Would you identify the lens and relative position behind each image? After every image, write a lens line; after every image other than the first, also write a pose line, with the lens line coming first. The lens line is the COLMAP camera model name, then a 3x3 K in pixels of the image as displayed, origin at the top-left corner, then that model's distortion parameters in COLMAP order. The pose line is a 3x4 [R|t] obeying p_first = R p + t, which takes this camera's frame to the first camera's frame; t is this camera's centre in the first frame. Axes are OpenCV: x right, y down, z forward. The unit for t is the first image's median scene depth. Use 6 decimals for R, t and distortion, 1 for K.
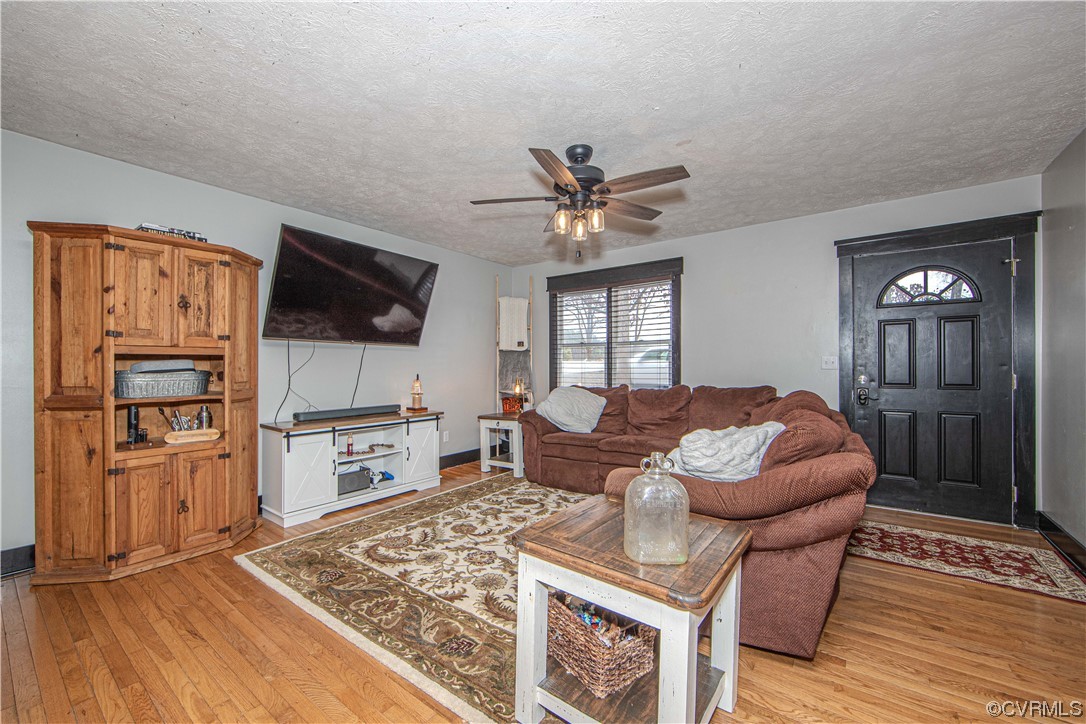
lens RADIAL K [[431.6, 0, 524.0], [0, 431.6, 360.7], [0, 0, 1]] dist [-0.008479, 0.000749]
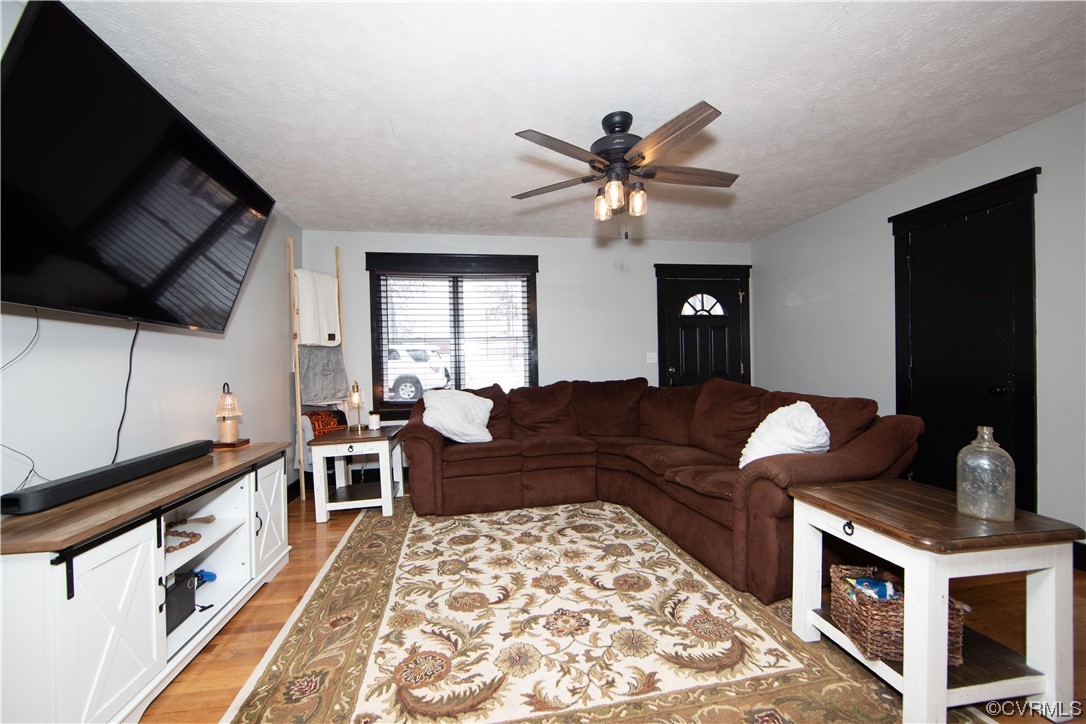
lens RADIAL K [[431.6, 0, 541.2], [0, 431.6, 364.2], [0, 0, 1]] dist [-0.008479, 0.000749]
pose [[0.675058, -0.013459, 0.737642, -0.505639], [0.010480, 0.999908, 0.008654, 0.008001], [-0.737690, 0.001889, 0.675137, 0.410157]]
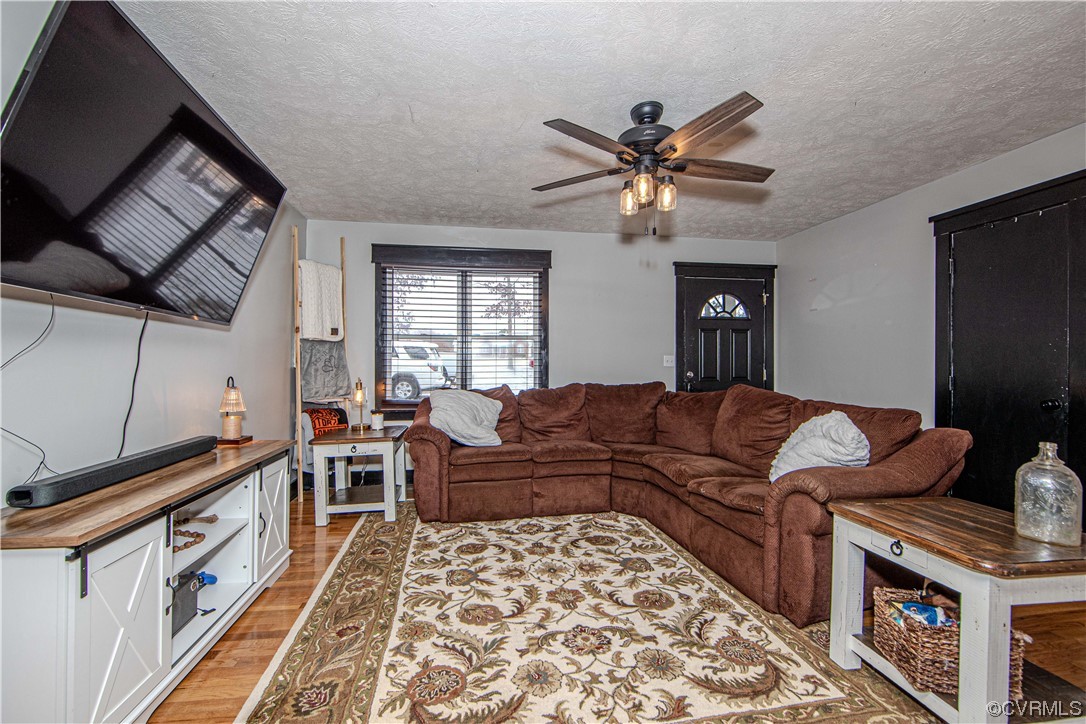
lens RADIAL K [[455.9, 0, 534.1], [0, 455.9, 359.5], [0, 0, 1]] dist [-0.009221, 0.001106]
pose [[0.688324, 0.011090, 0.725319, -0.526183], [-0.012368, 0.999917, -0.003551, 0.008712], [-0.725298, -0.006527, 0.688404, 0.430451]]
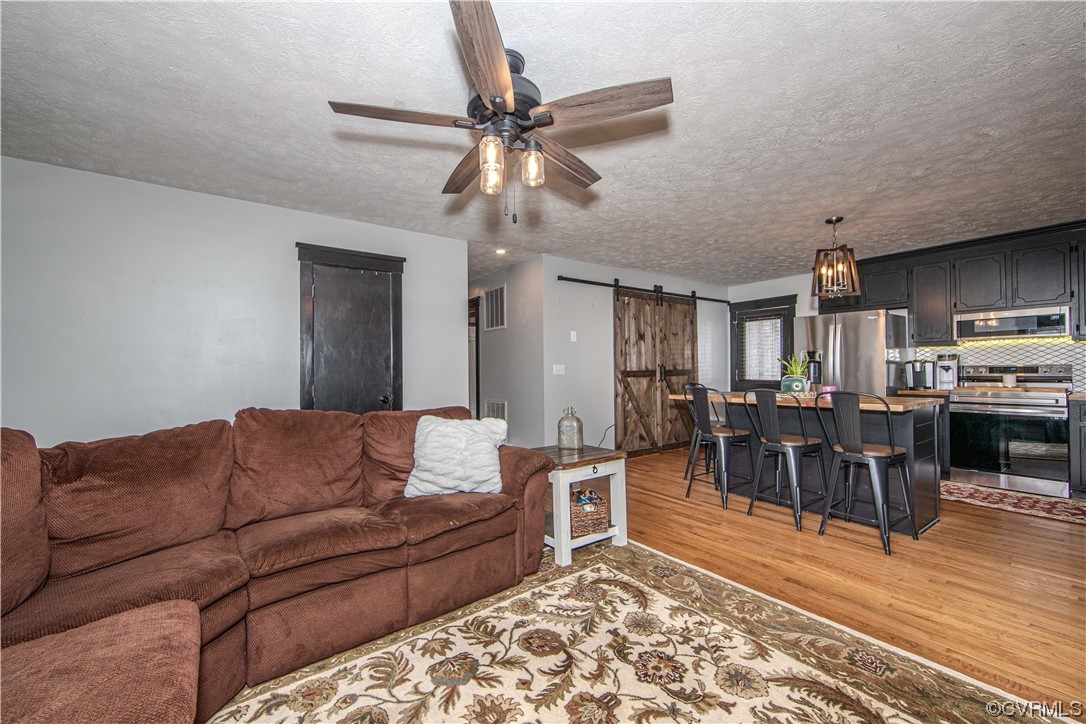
lens RADIAL K [[431.6, 0, 544.5], [0, 431.6, 365.7], [0, 0, 1]] dist [-0.008479, 0.000749]
pose [[-0.961638, 0.011646, 0.274075, -0.088972], [0.006932, 0.999811, -0.018165, 0.006520], [-0.274235, -0.015568, -0.961537, 1.286829]]
